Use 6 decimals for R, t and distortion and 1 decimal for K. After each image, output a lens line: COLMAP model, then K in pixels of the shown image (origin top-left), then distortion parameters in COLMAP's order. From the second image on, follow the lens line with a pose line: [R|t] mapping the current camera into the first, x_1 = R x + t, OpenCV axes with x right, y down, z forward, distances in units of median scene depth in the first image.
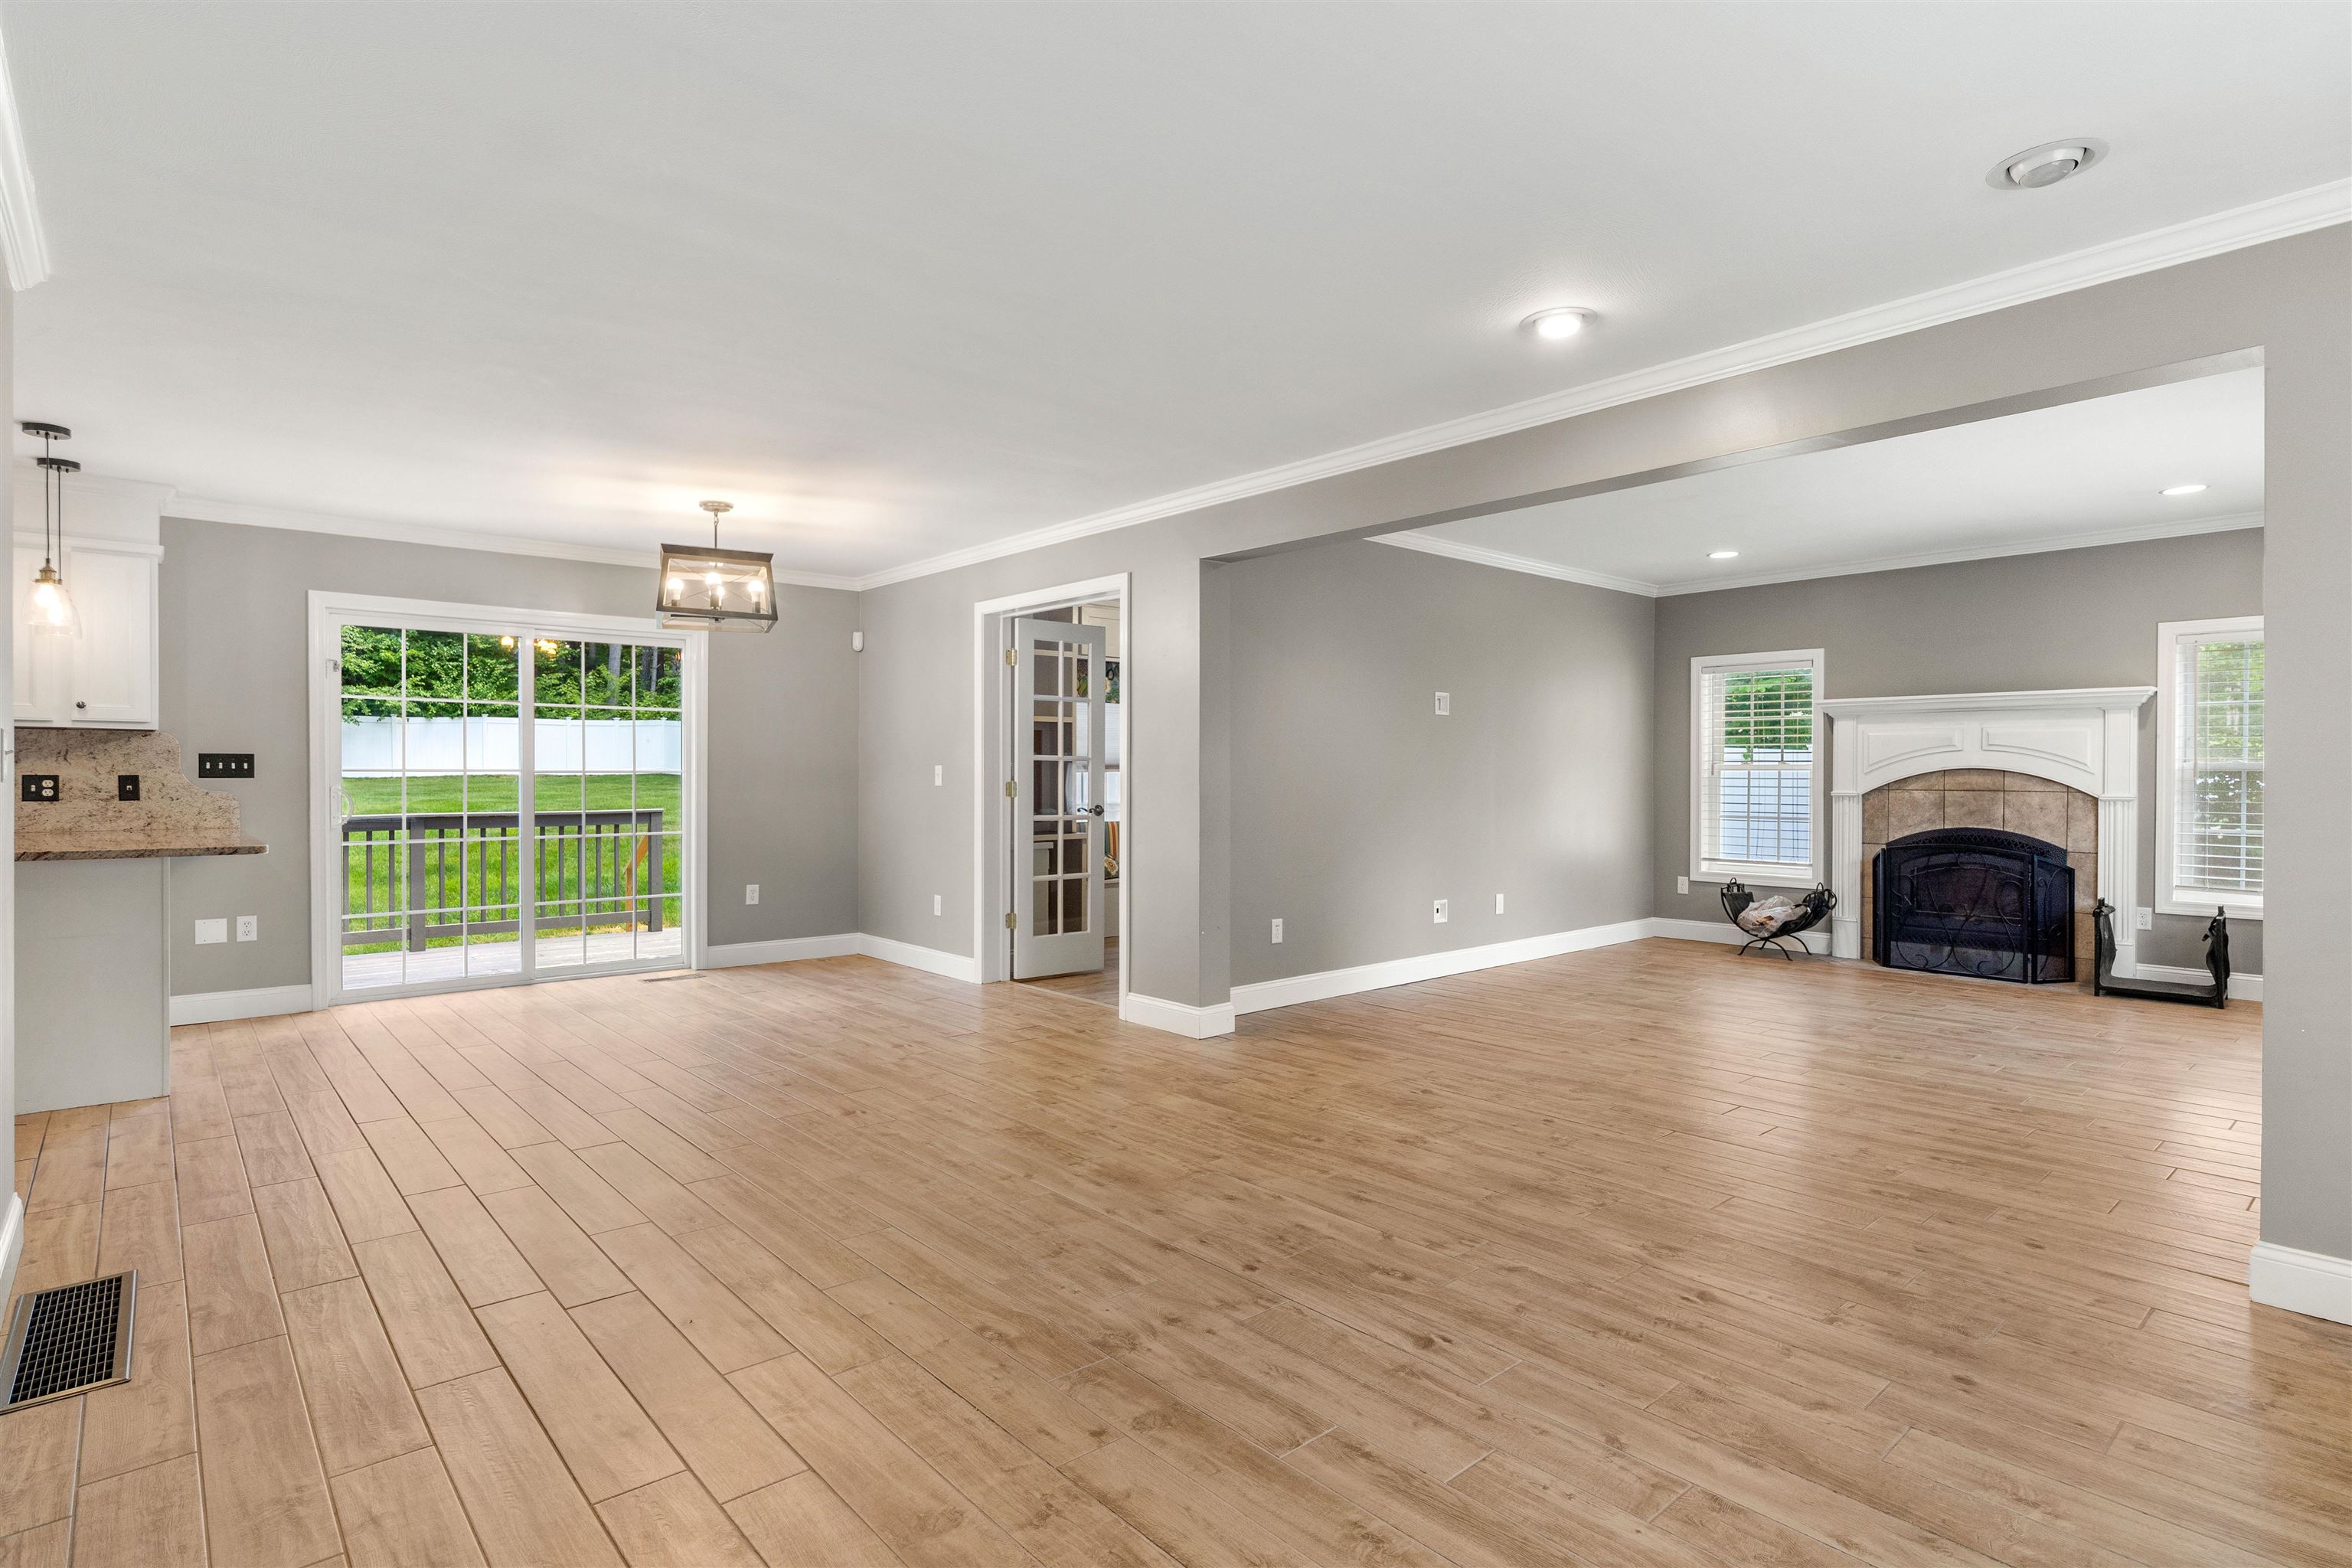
lens RADIAL K [[1179.4, 0, 1189.4], [0, 1179.4, 780.7], [0, 0, 1]] dist [-0.003891, 0.000003]
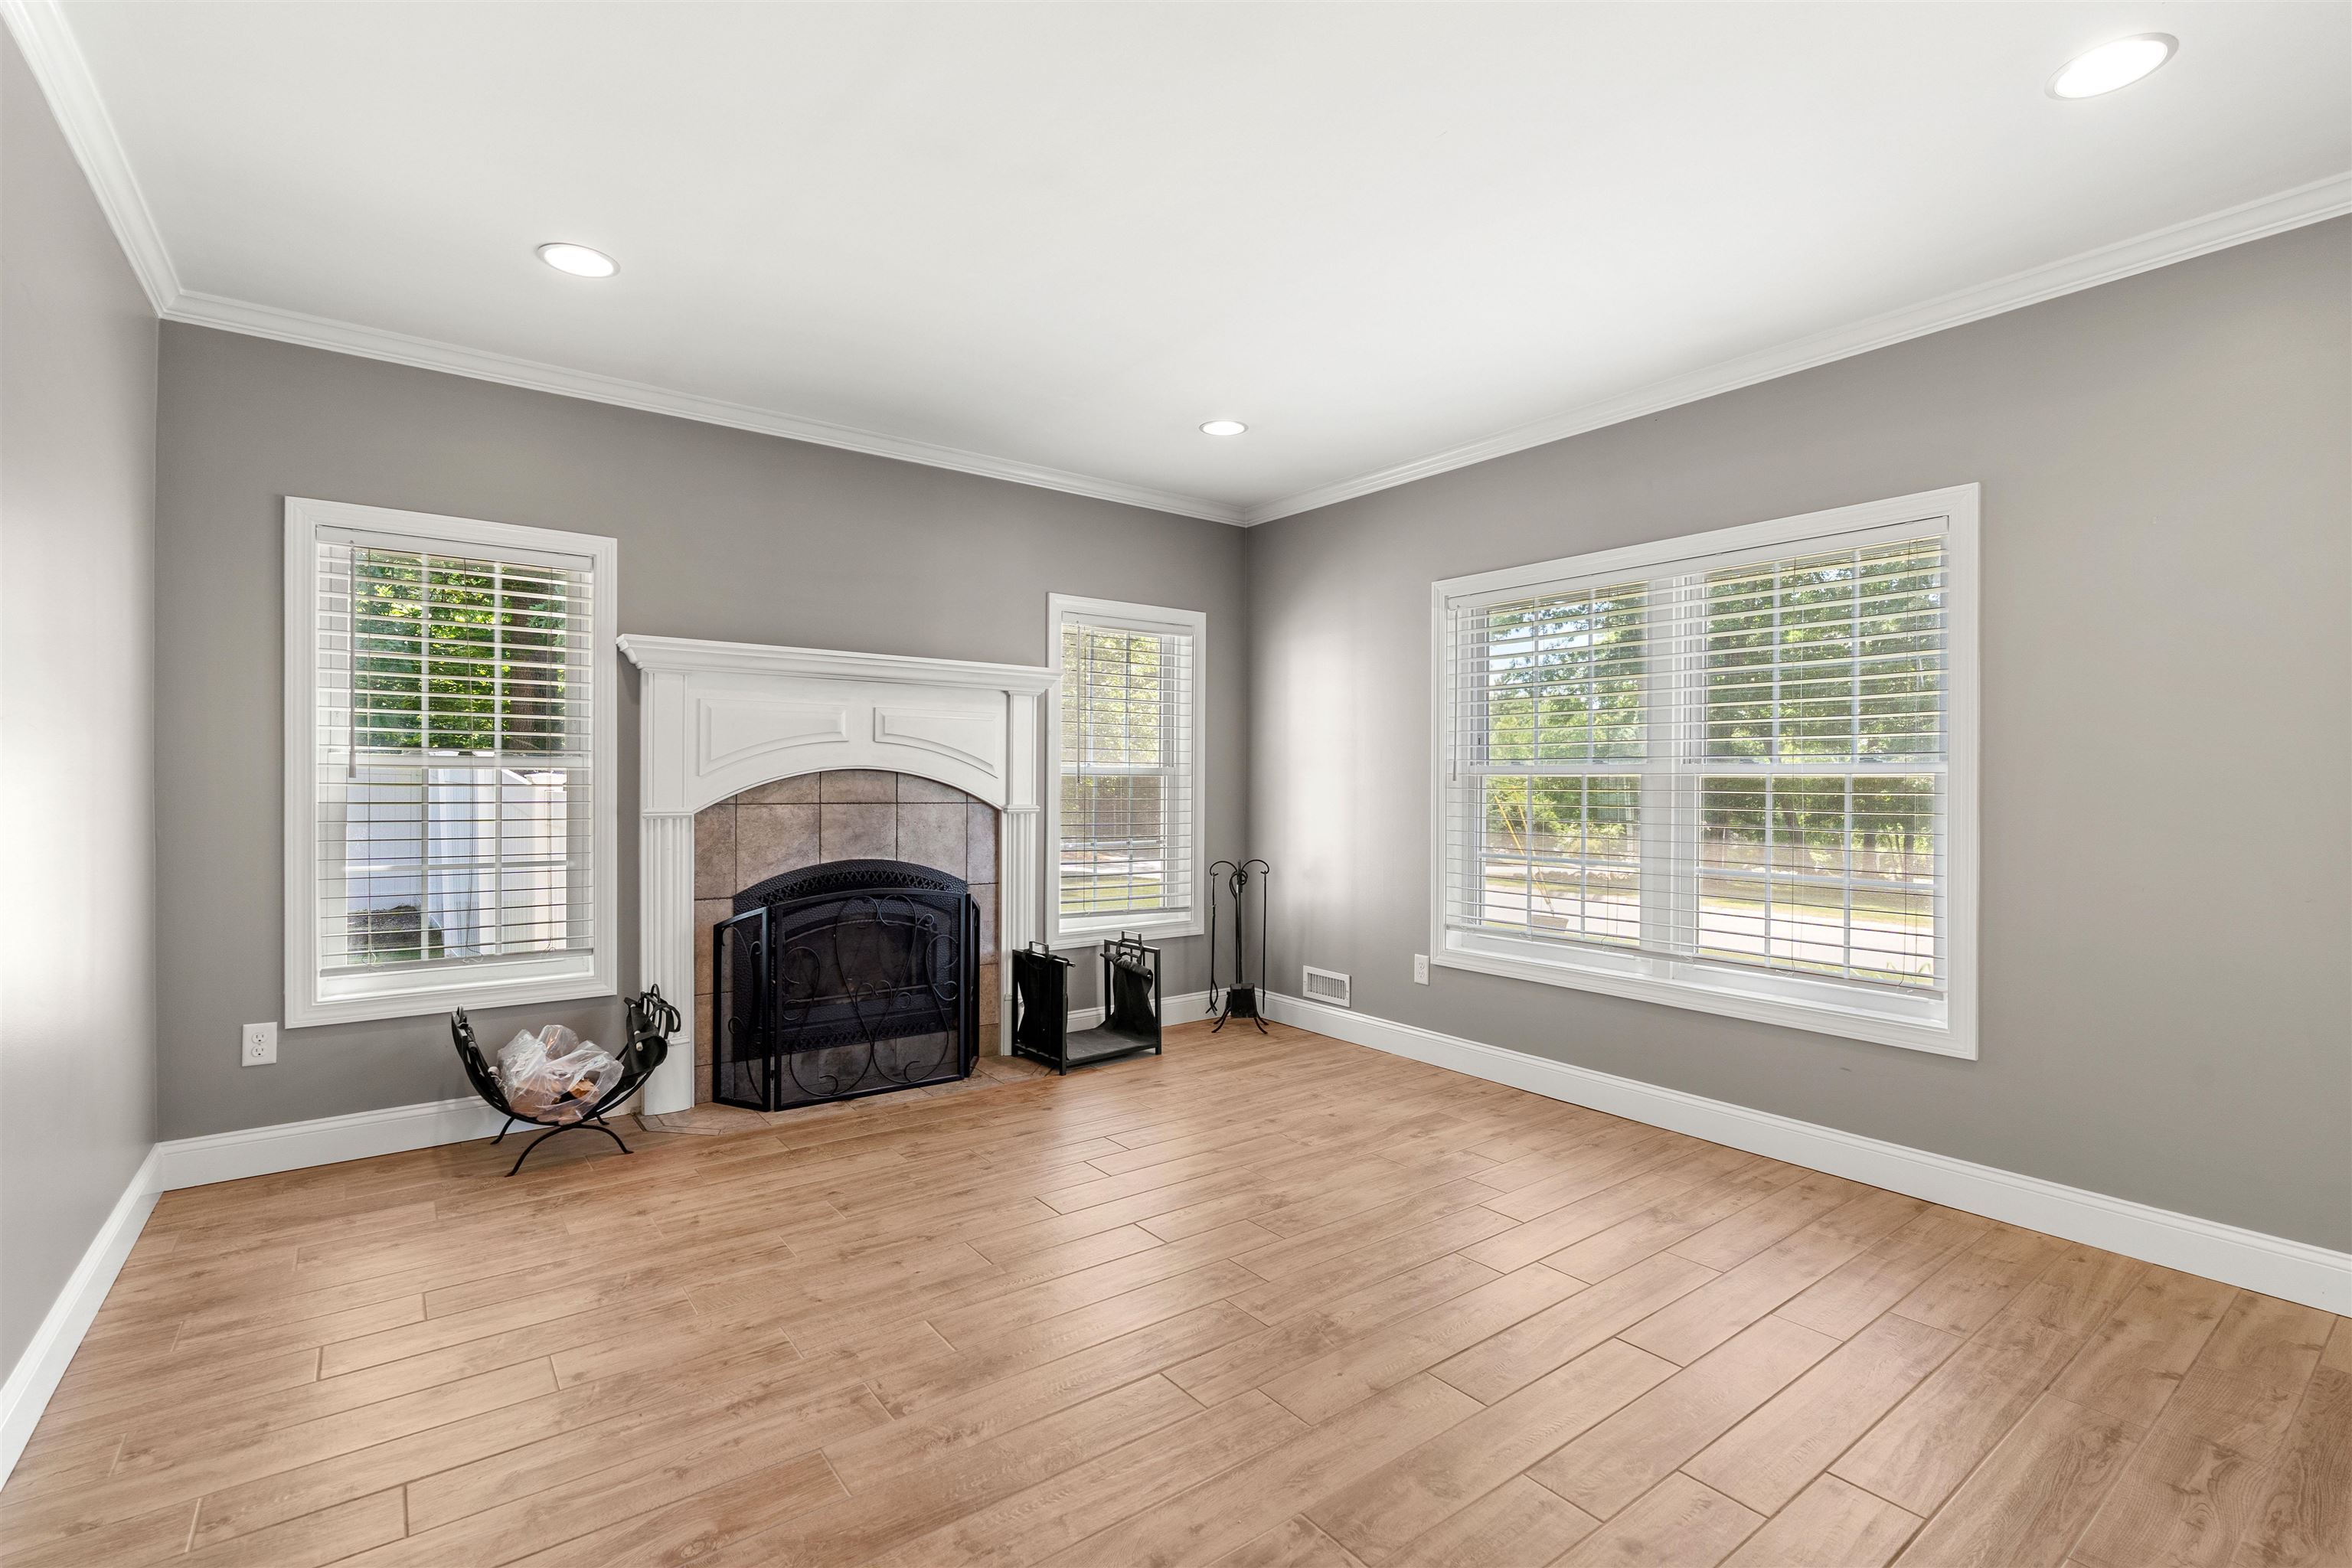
lens RADIAL K [[1062.8, 0, 1184.5], [0, 1062.8, 784.2], [0, 0, 1]] dist [-0.010790, 0.003359]
pose [[0.077244, -0.004216, 0.997003, 0.145637], [-0.001438, 0.999990, 0.004340, -0.007745], [-0.997011, -0.001769, 0.077237, 1.240123]]
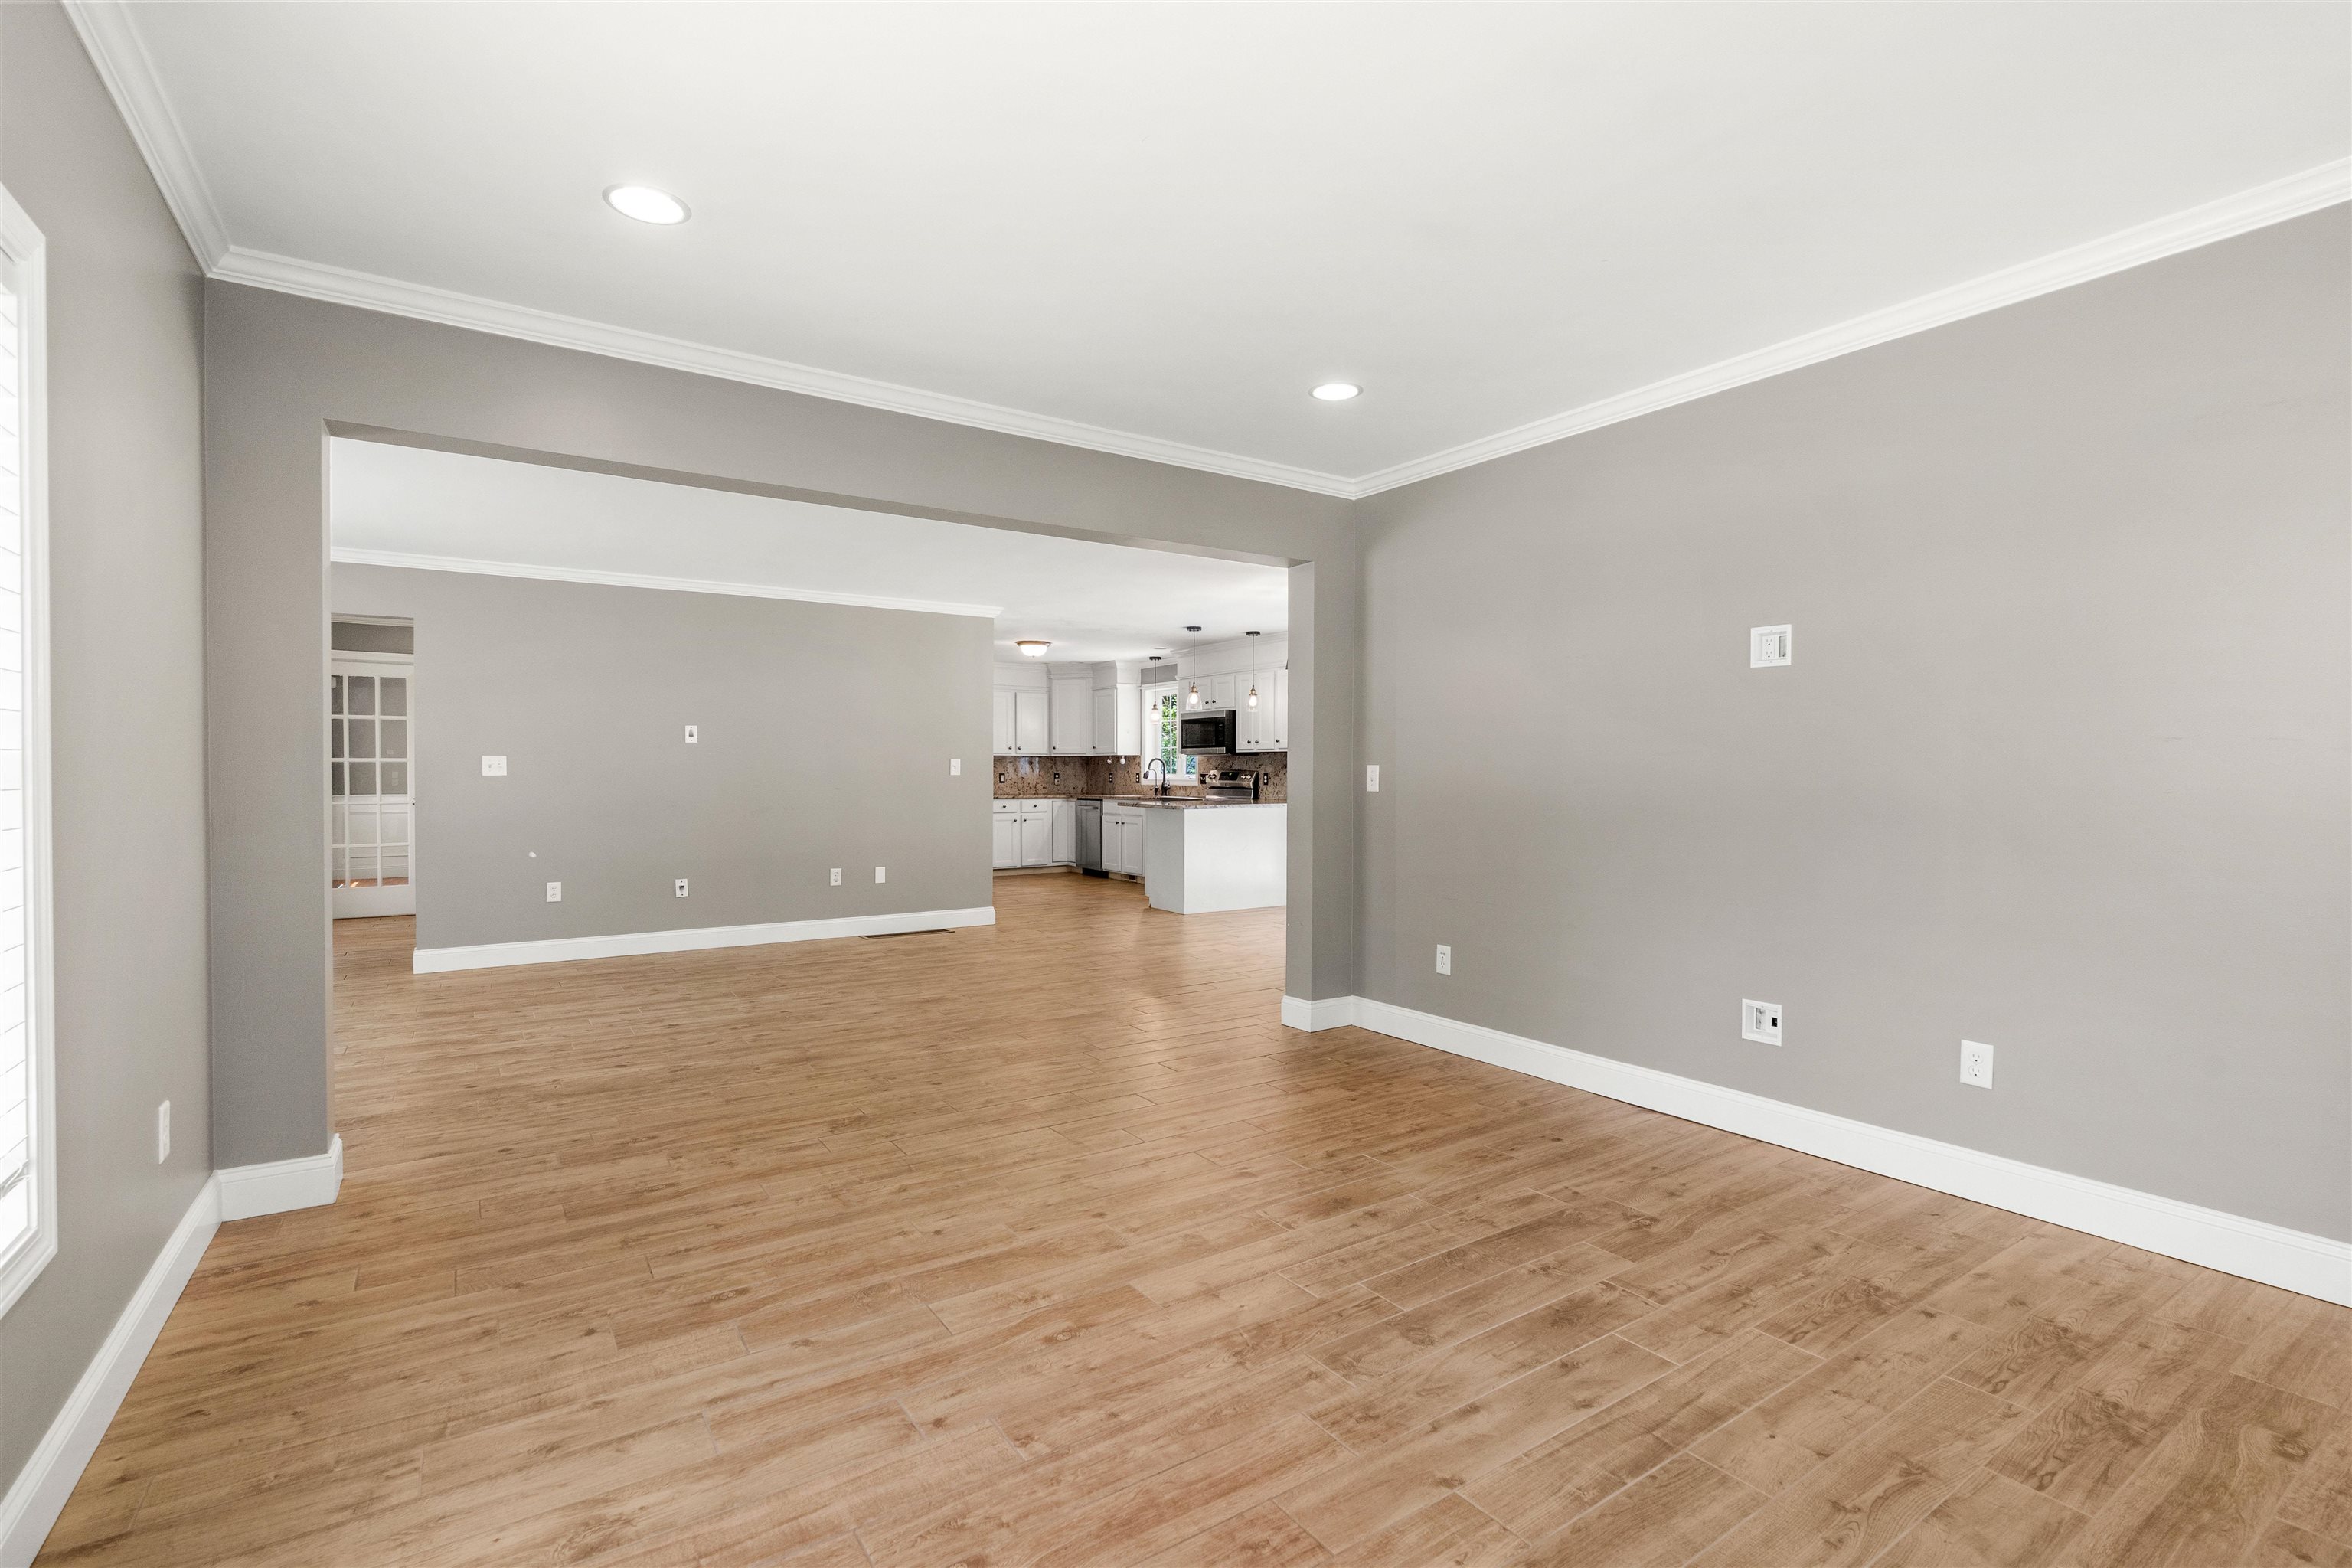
lens RADIAL K [[1076.6, 0, 1179.2], [0, 1076.6, 779.2], [0, 0, 1]] dist [-0.007004, 0.001390]
pose [[-0.137503, 0.005851, -0.990484, 1.170556], [-0.007385, 0.999949, 0.006932, -0.008114], [0.990474, 0.008268, -0.137452, 1.247658]]
